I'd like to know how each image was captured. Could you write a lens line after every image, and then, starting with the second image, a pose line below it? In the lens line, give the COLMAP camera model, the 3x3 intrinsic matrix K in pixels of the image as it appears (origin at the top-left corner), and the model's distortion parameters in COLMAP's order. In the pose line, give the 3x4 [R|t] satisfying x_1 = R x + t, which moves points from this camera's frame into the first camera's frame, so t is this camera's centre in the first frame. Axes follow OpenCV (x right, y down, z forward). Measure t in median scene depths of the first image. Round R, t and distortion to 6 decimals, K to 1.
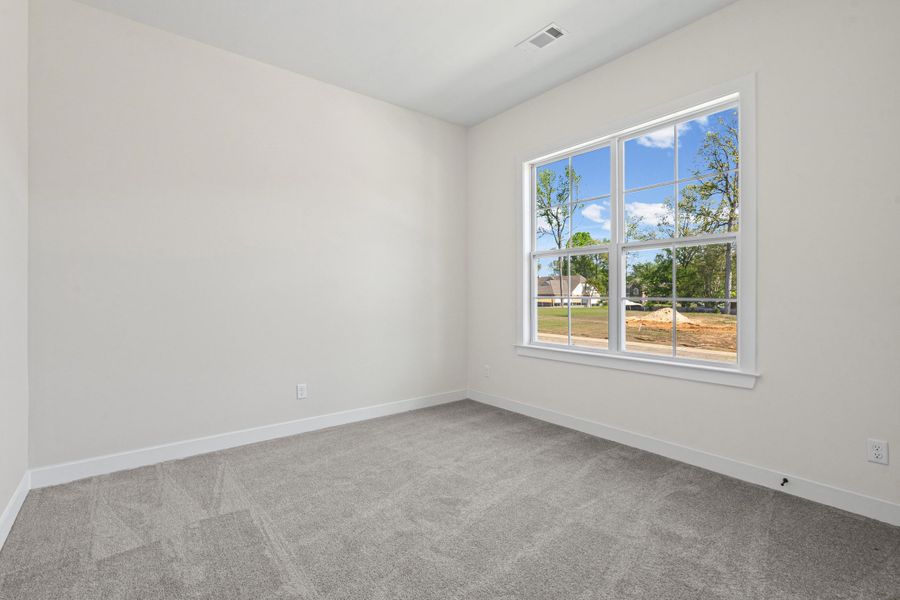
lens RADIAL K [[411.1, 0, 447.1], [0, 411.1, 303.1], [0, 0, 1]] dist [-0.003105, -0.000465]
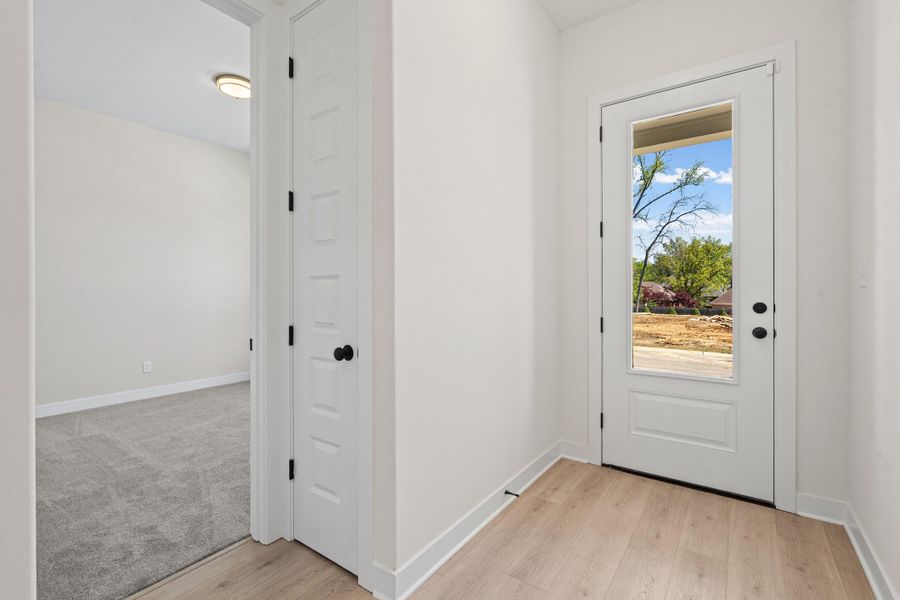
lens RADIAL K [[411.1, 0, 447.1], [0, 411.1, 303.1], [0, 0, 1]] dist [-0.003105, -0.000465]
pose [[0.963771, -0.010686, 0.266515, 0.321625], [0.009683, 0.999940, 0.005077, 0.017072], [-0.266554, -0.002312, 0.963817, -0.751992]]
